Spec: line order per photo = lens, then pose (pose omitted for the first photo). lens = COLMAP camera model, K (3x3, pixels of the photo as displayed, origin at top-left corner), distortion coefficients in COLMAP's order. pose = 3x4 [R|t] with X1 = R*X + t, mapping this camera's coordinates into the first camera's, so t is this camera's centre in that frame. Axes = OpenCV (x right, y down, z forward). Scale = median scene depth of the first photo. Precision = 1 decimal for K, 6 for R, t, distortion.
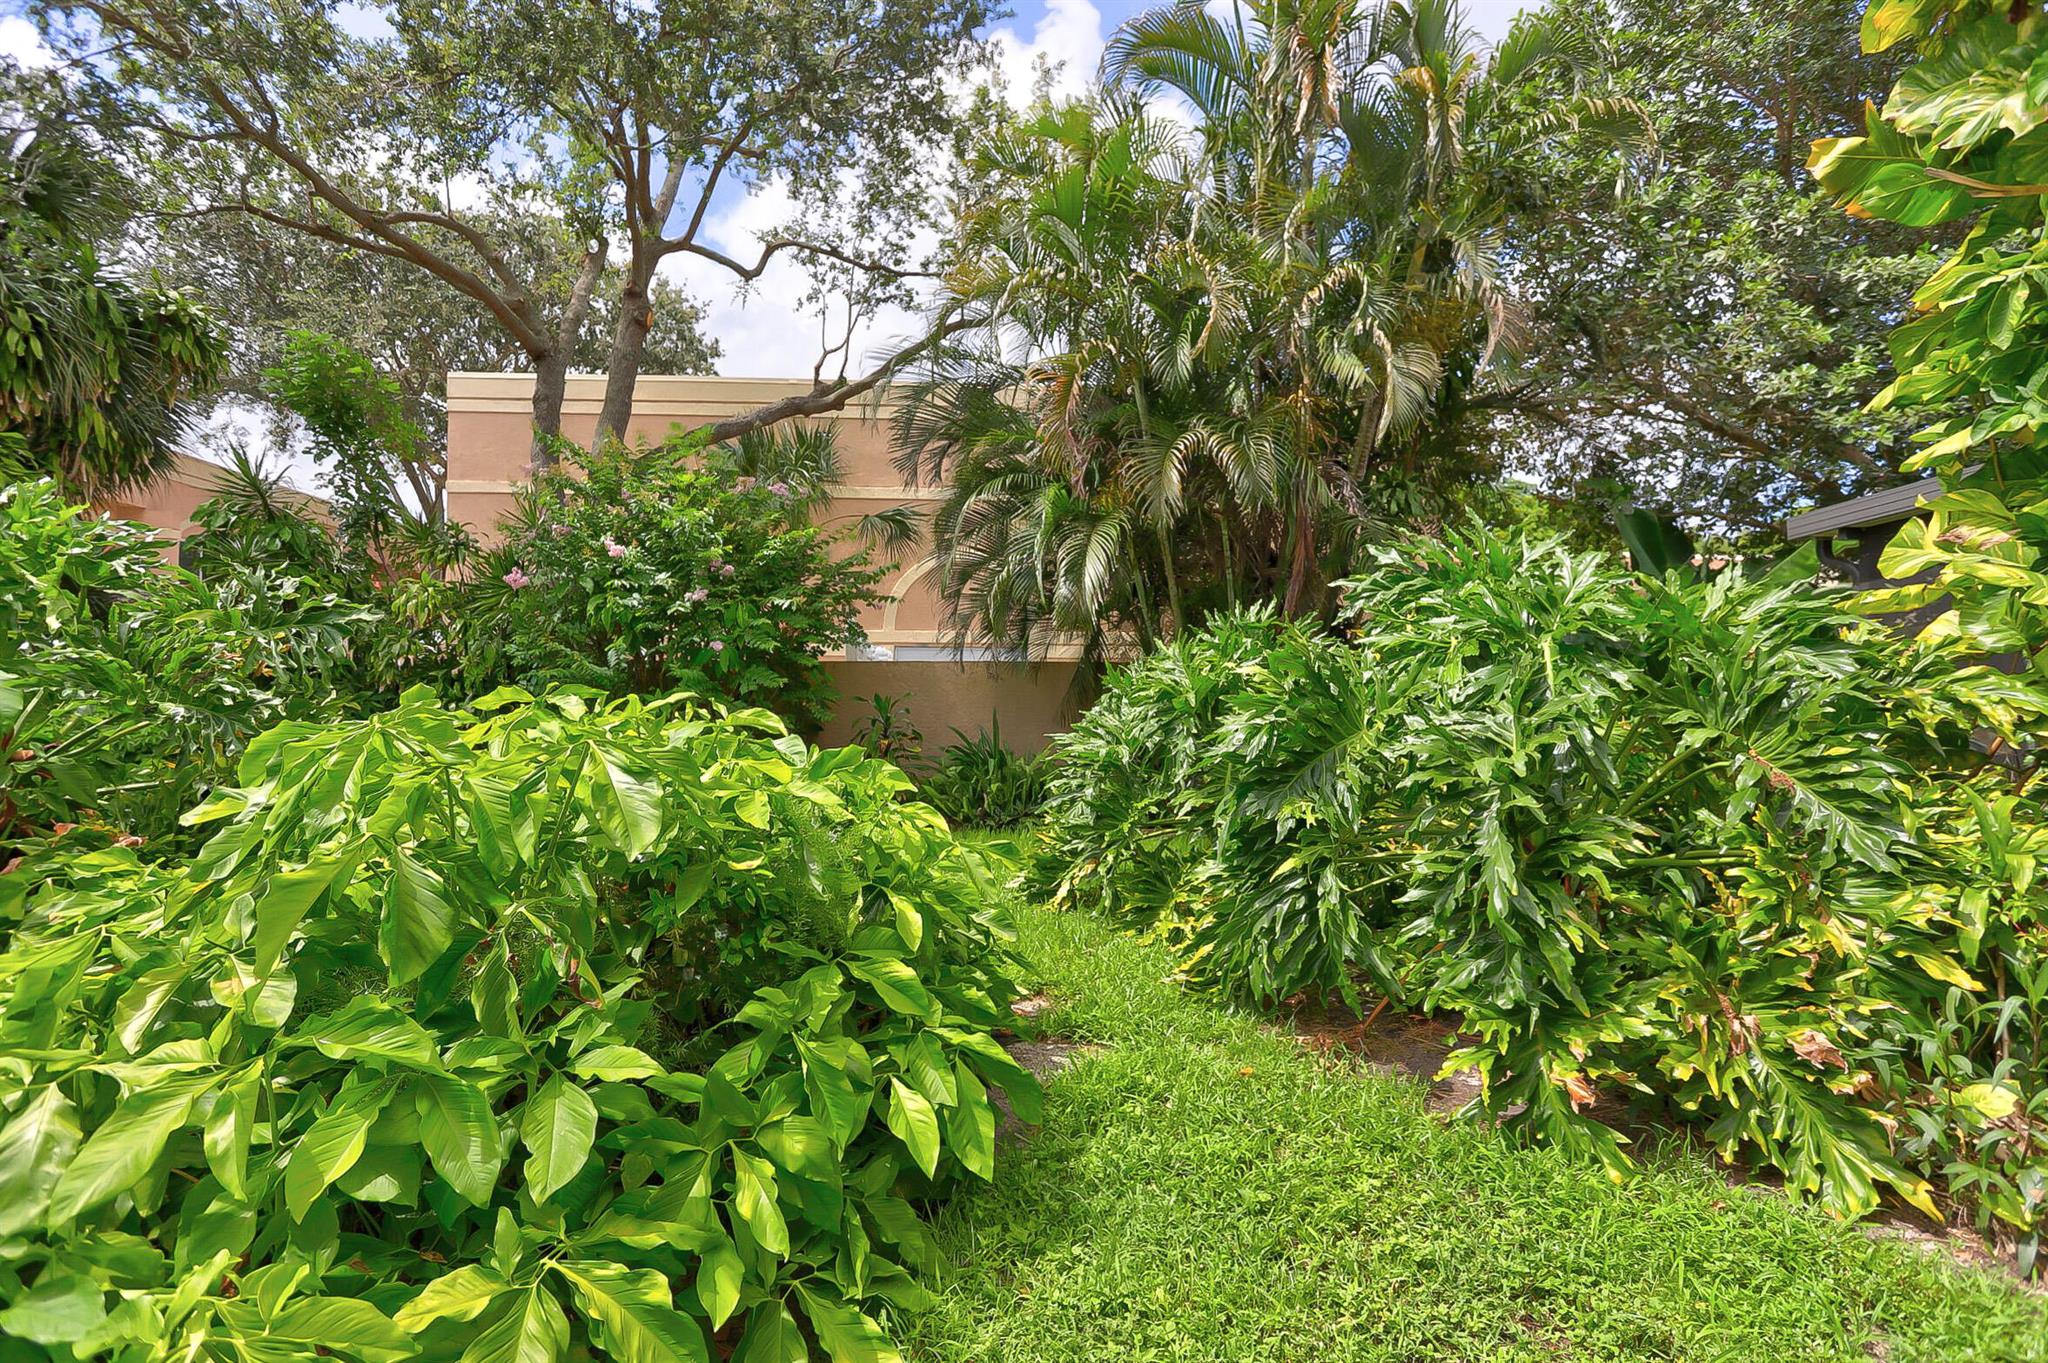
lens RADIAL K [[981.4, 0, 1021.4], [0, 981.4, 680.3], [0, 0, 1]] dist [-0.047289, 0.022075]
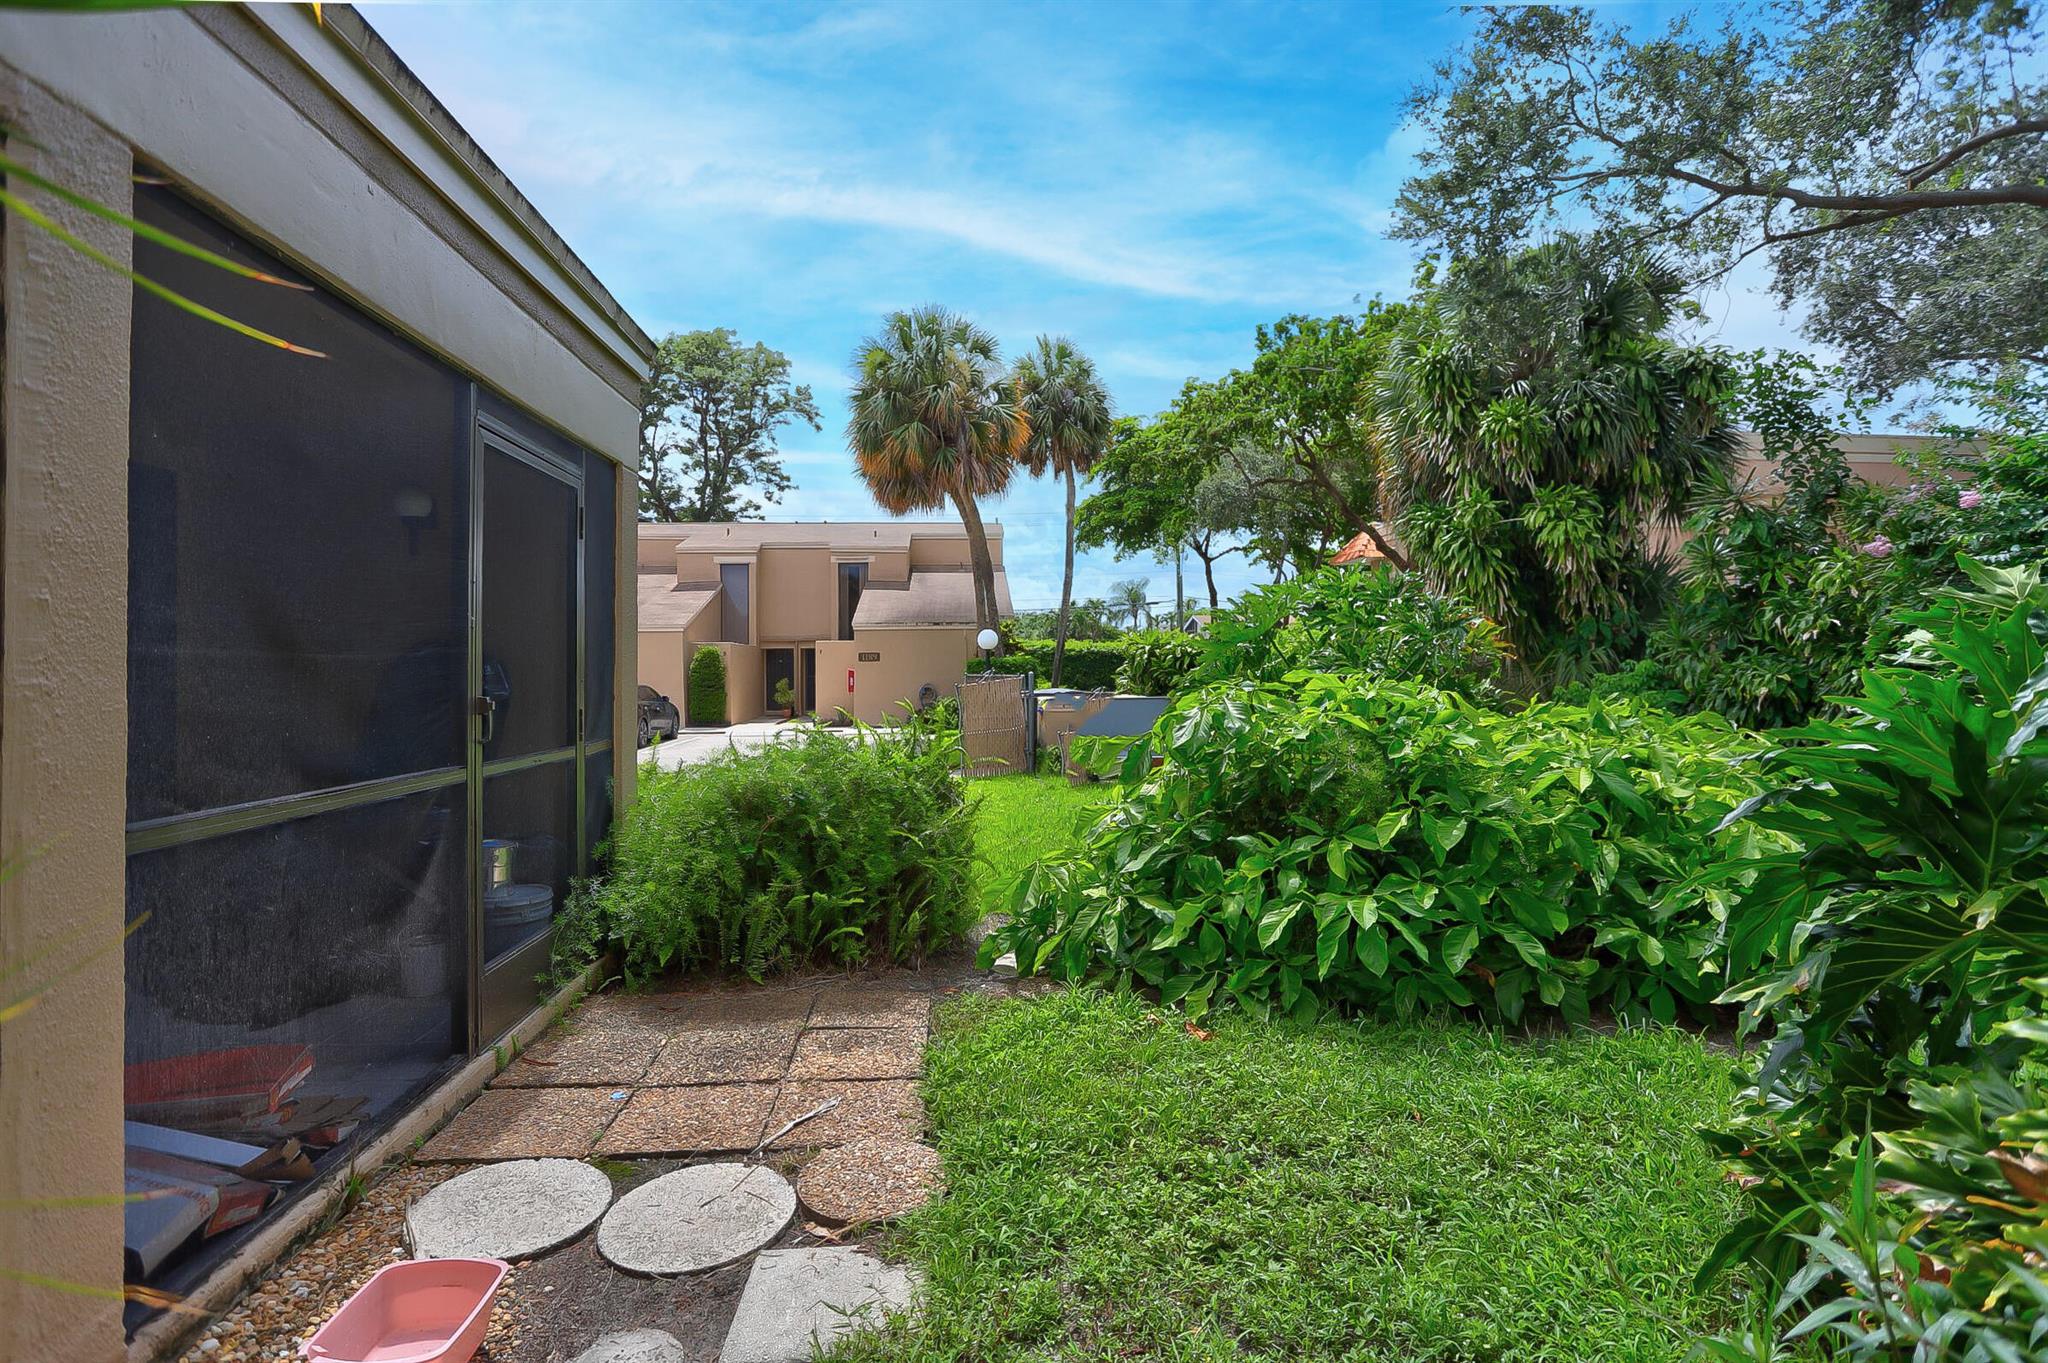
lens RADIAL K [[981.4, 0, 1026.1], [0, 981.4, 673.2], [0, 0, 1]] dist [-0.047289, 0.022075]
pose [[0.021281, -0.000324, -0.999773, 0.412940], [0.022527, 0.999746, 0.000156, -0.000990], [0.999520, -0.022525, 0.021283, 0.122037]]
